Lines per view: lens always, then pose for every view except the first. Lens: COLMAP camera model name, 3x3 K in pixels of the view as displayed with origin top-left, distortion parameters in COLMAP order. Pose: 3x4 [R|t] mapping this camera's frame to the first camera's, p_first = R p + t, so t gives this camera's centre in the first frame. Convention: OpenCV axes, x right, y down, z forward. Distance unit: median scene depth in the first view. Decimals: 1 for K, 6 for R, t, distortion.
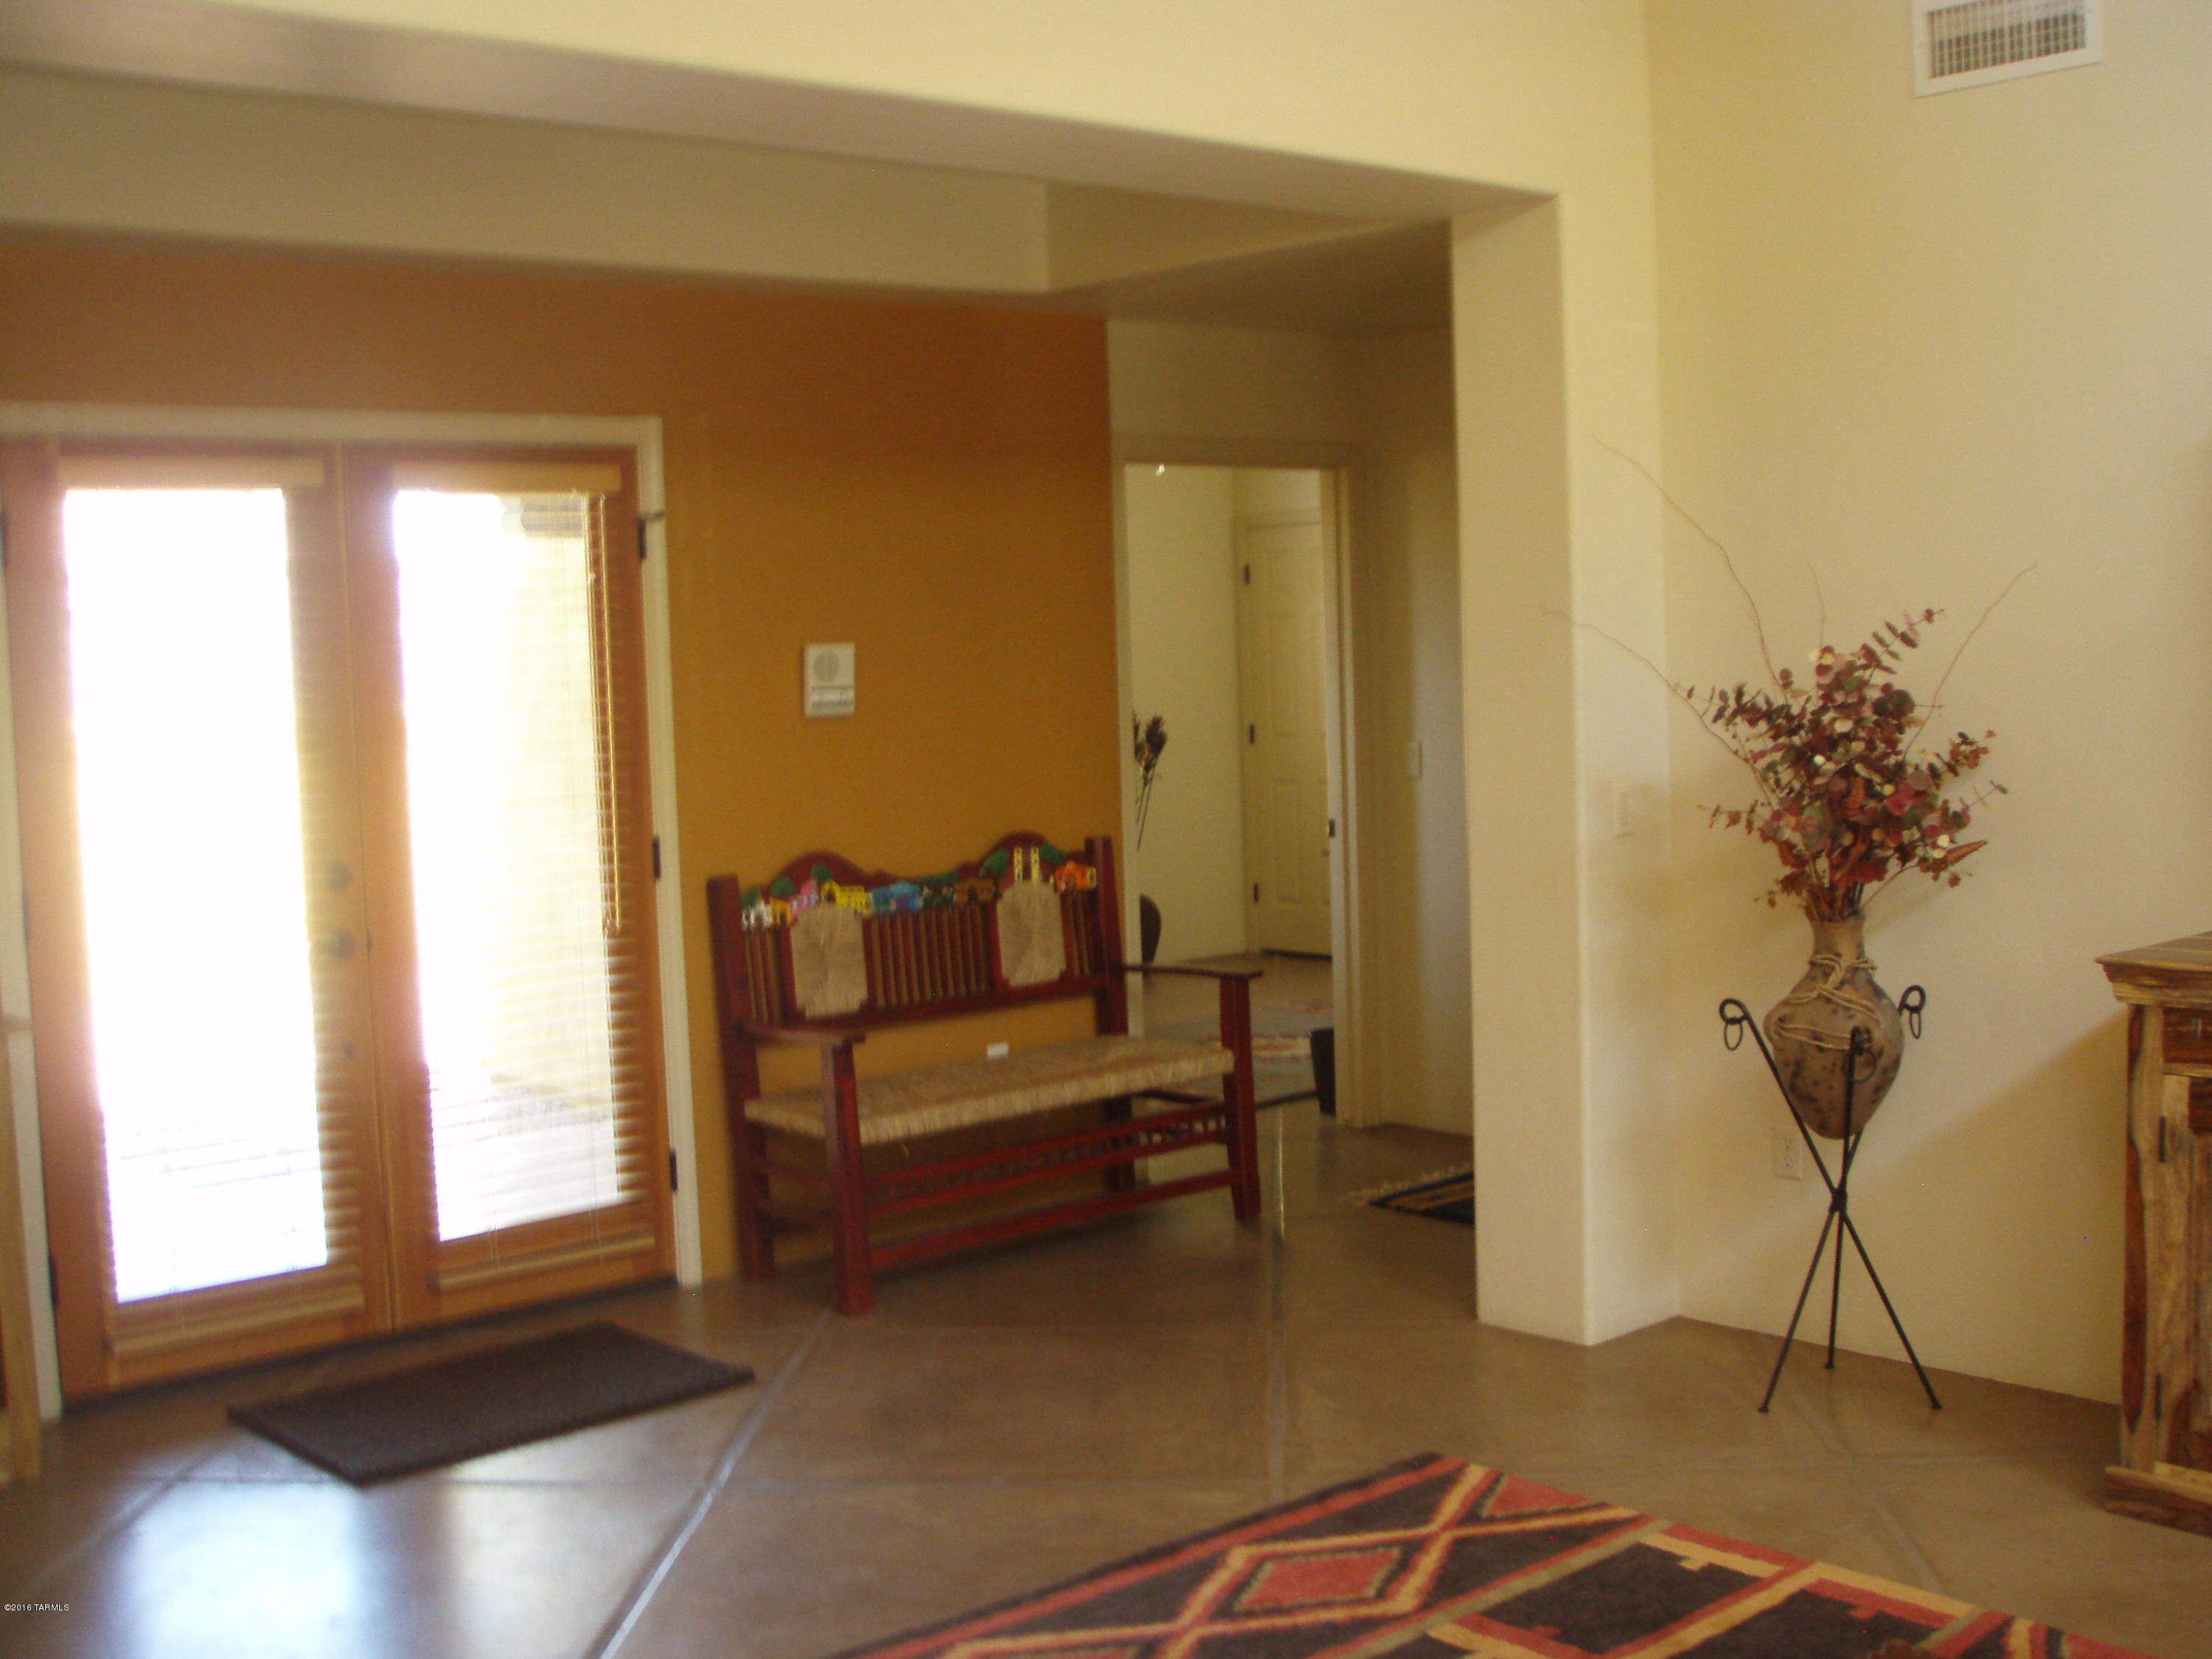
lens RADIAL K [[2545.2, 0, 1106.0], [0, 2545.2, 829.5], [0, 0, 1]] dist [-0.166428, 0.259188]
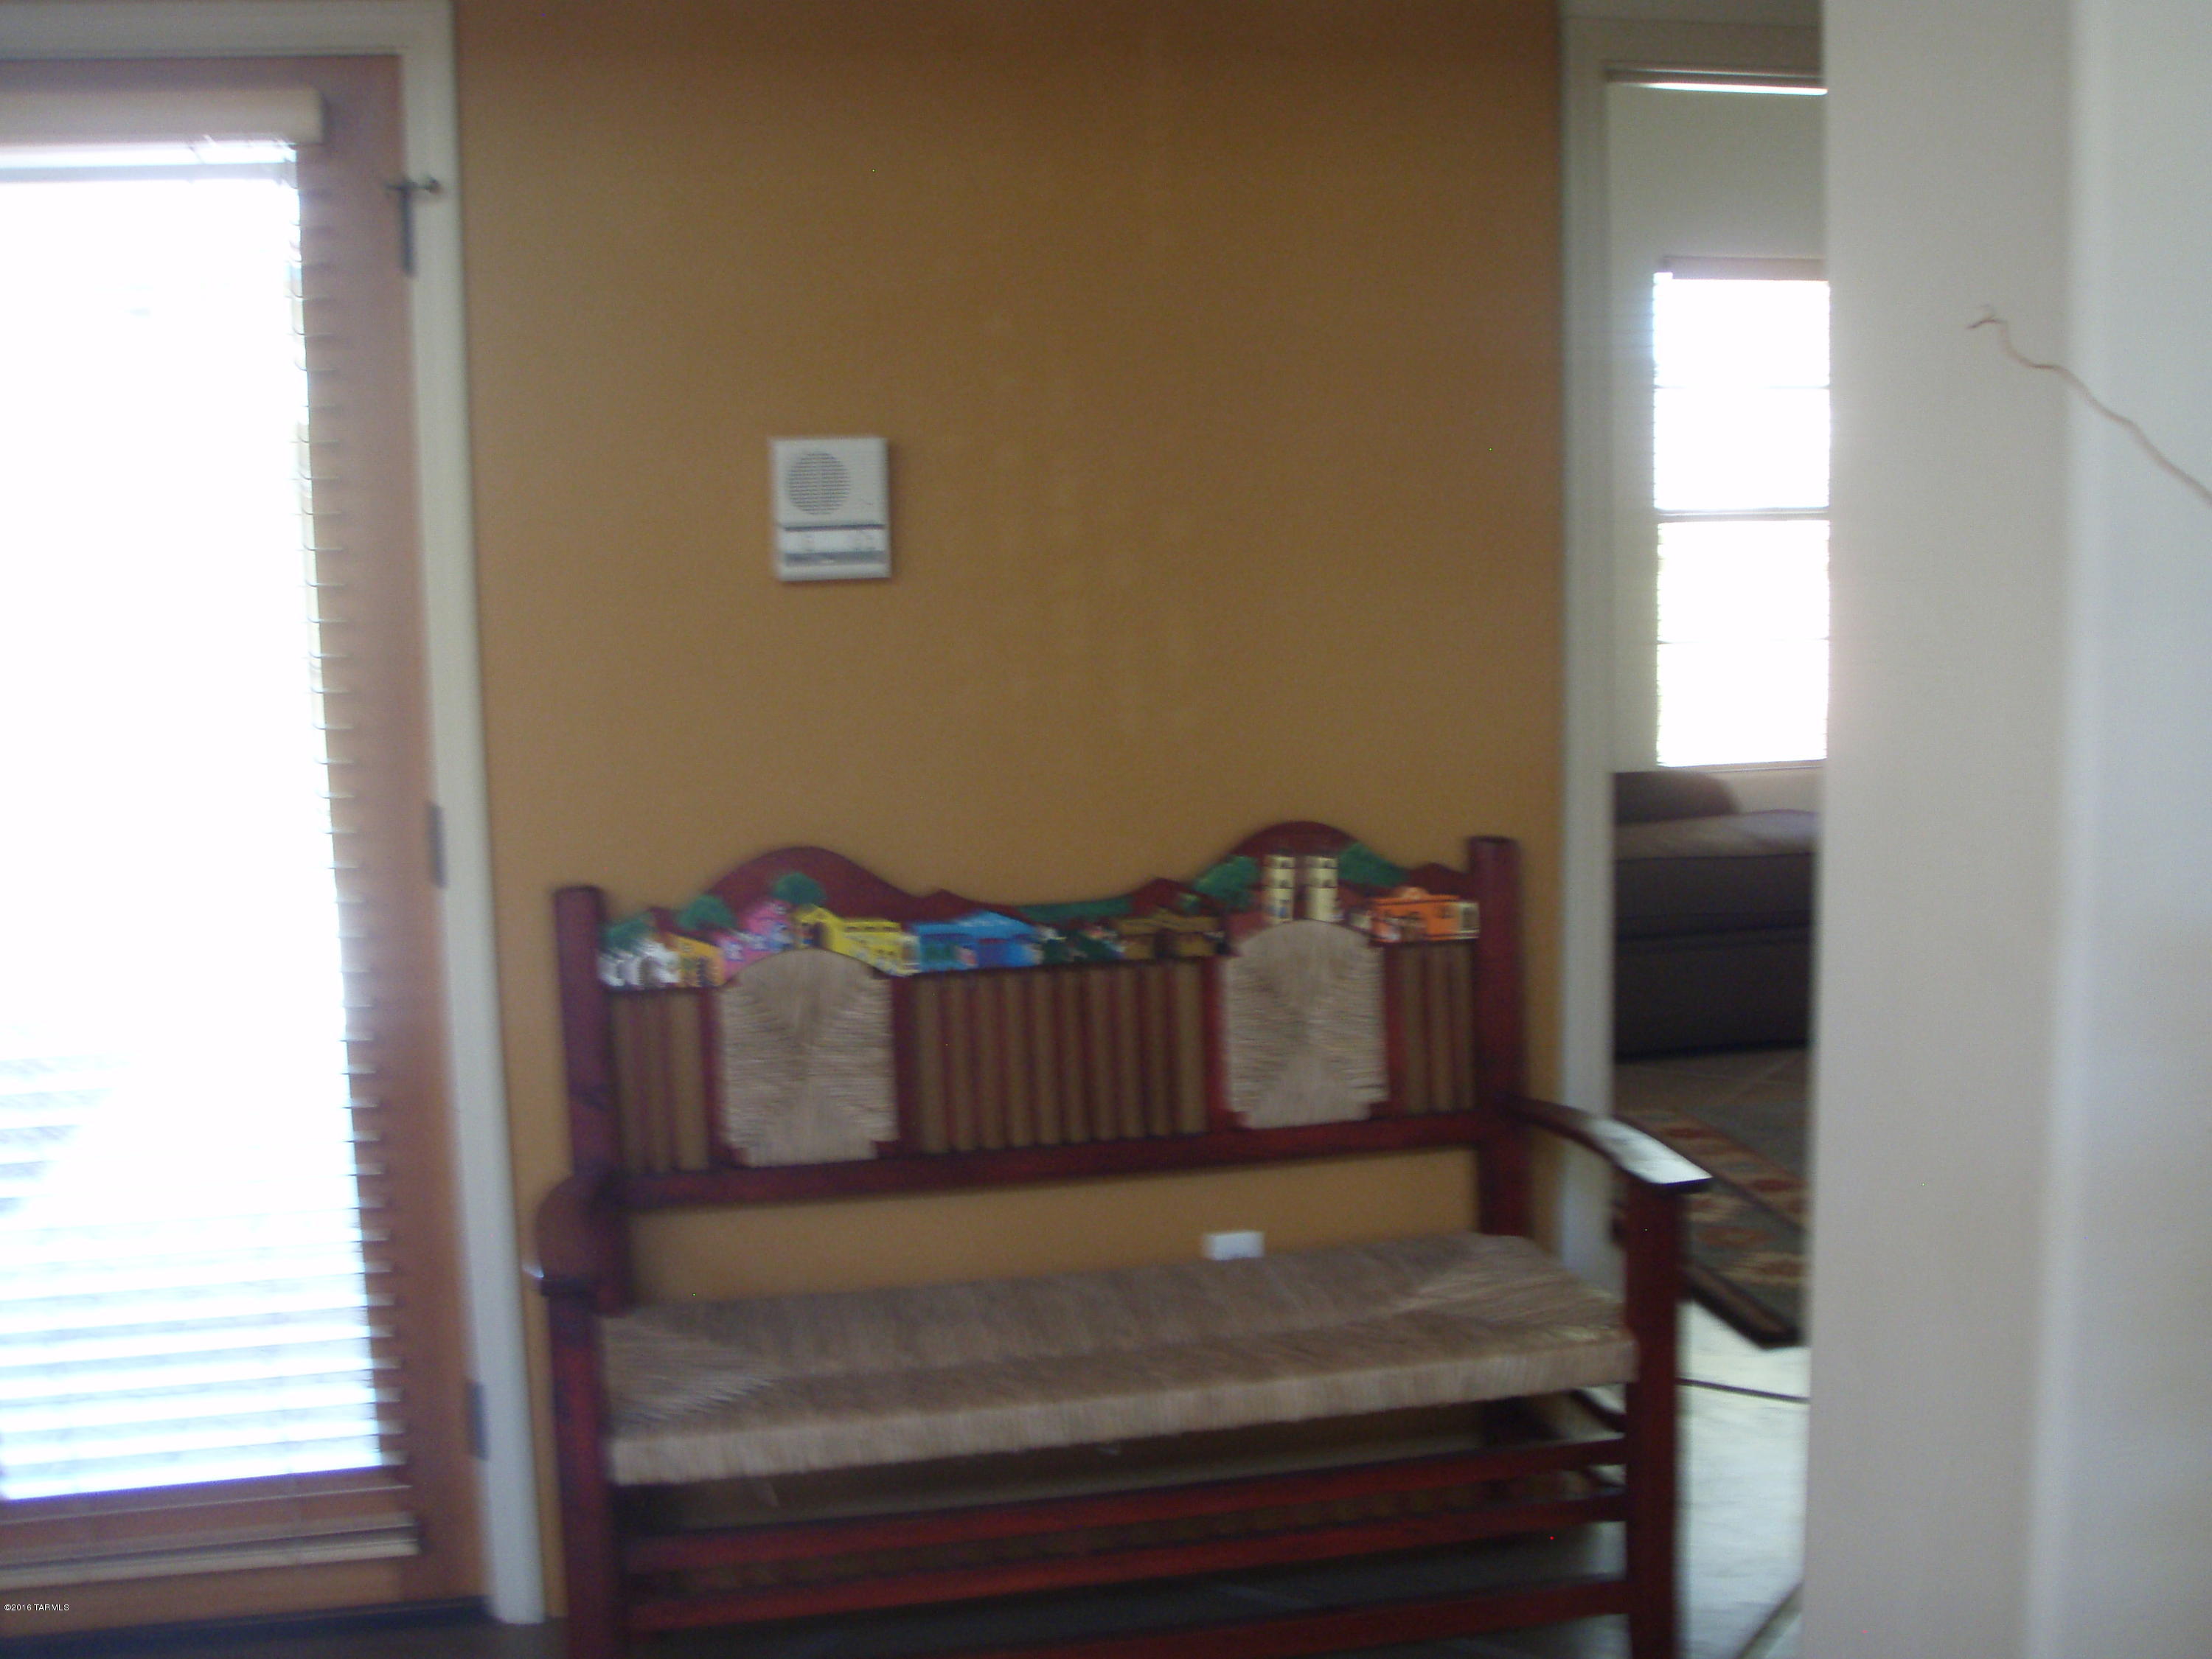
lens RADIAL K [[2545.2, 0, 1106.0], [0, 2545.2, 829.5], [0, 0, 1]] dist [-0.166428, 0.259188]
pose [[0.863712, 0.080619, -0.497496, 0.190704], [-0.043886, 0.995404, 0.085114, -0.039987], [0.502071, -0.051681, 0.863281, 0.580476]]
